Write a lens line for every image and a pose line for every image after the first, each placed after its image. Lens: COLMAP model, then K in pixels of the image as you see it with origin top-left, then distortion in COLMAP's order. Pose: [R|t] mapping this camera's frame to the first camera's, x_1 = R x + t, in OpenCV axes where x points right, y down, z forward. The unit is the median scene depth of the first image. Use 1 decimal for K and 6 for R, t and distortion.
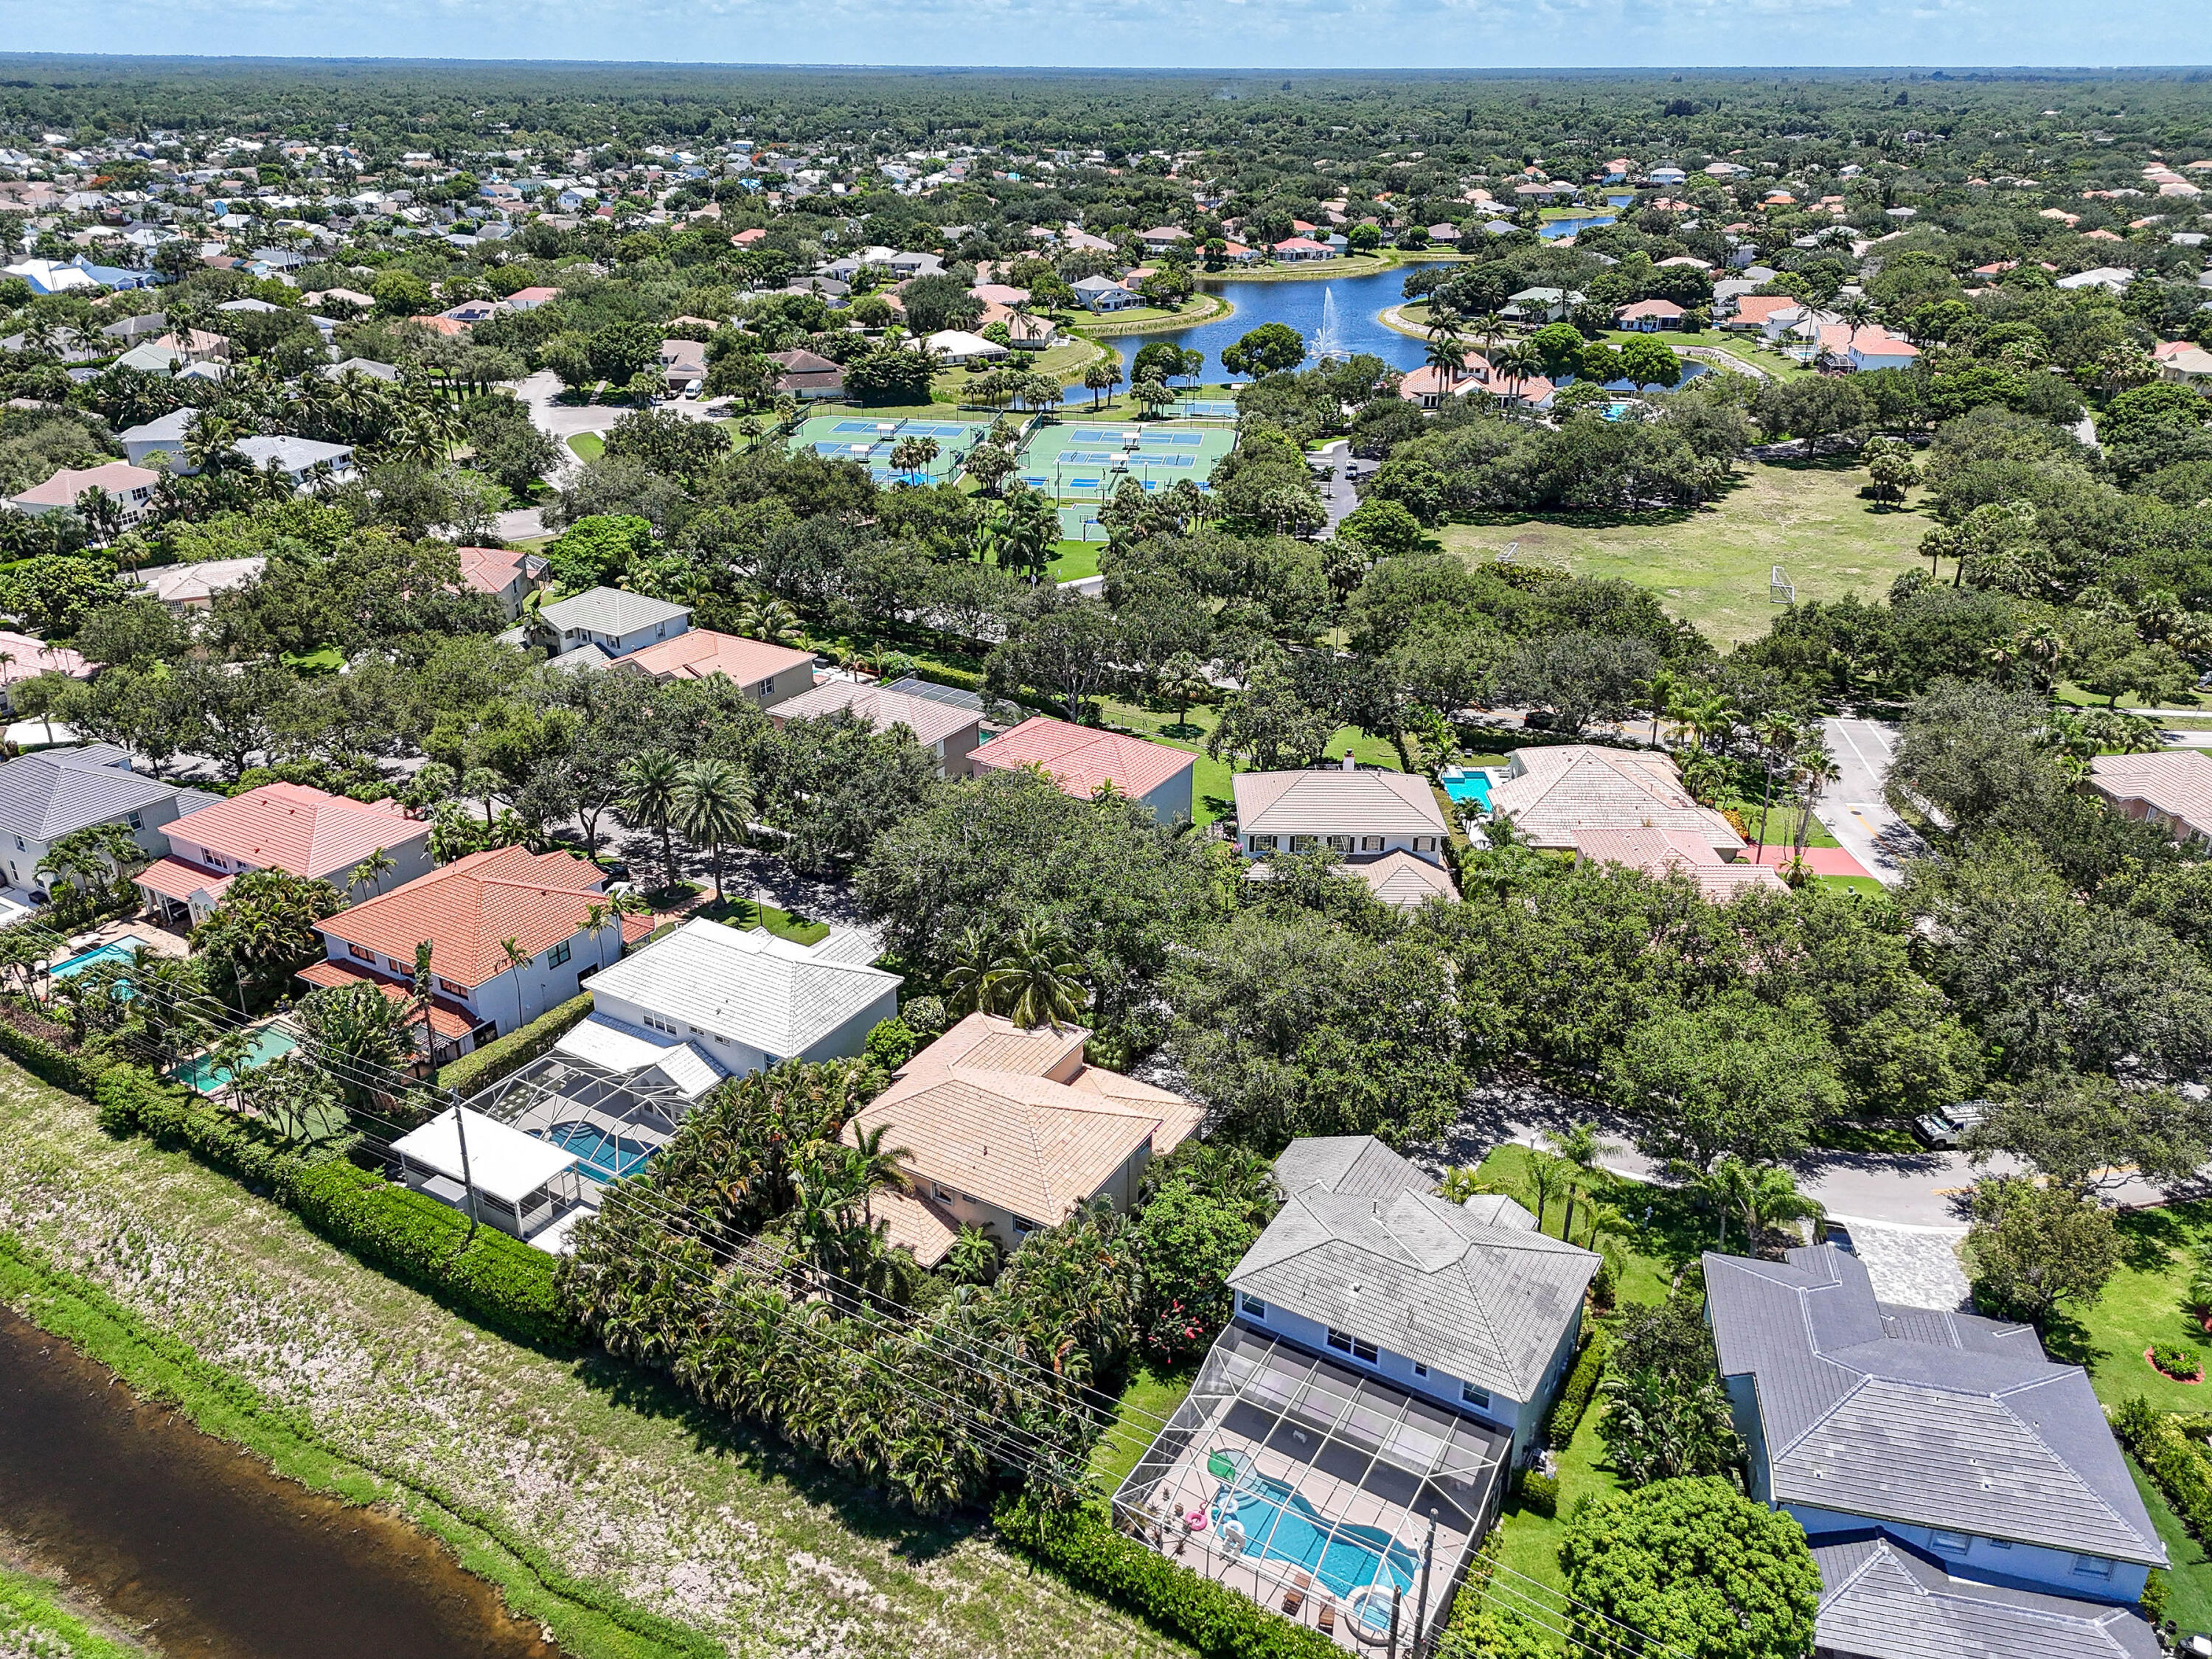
lens RADIAL K [[1628.4, 0, 1111.3], [0, 1628.4, 818.2], [0, 0, 1]] dist [0.066893, -0.052389]
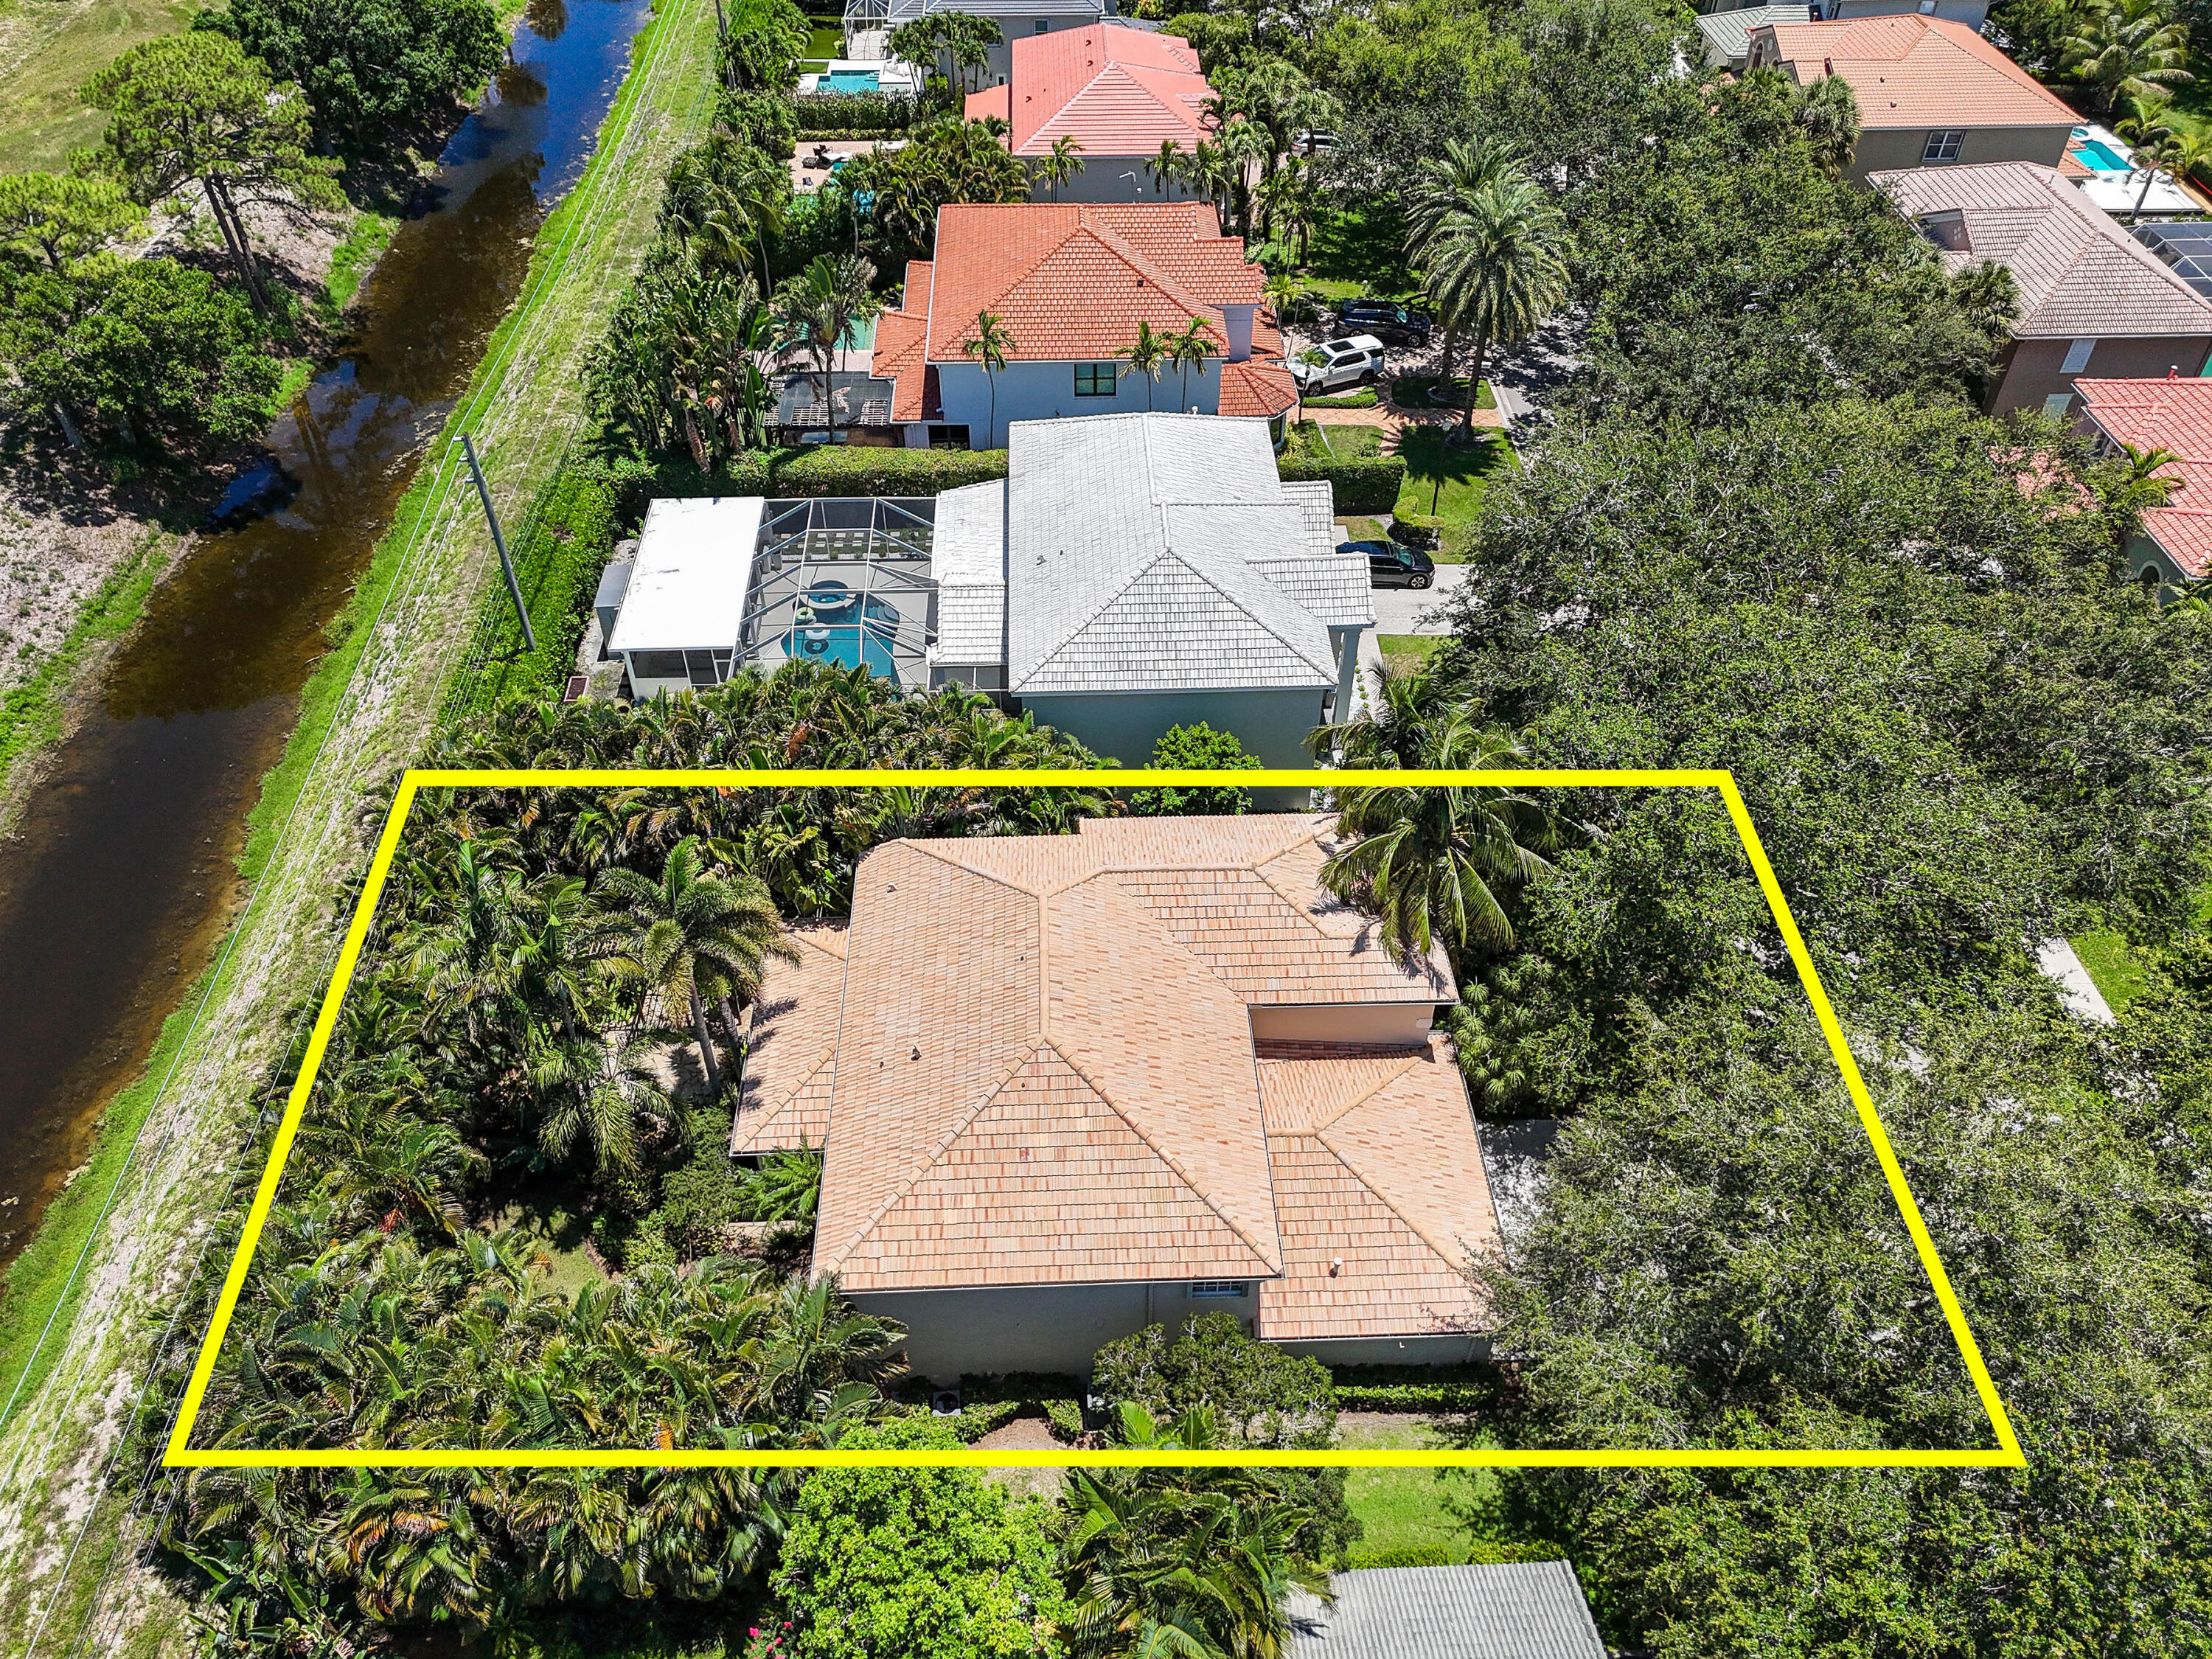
lens RADIAL K [[1628.4, 0, 1111.3], [0, 1628.4, 818.2], [0, 0, 1]] dist [0.066893, -0.052389]
pose [[0.539952, 0.564900, -0.623971, 0.115579], [-0.346740, 0.824786, 0.446653, -0.044408], [0.766957, -0.024816, 0.641218, 0.413832]]
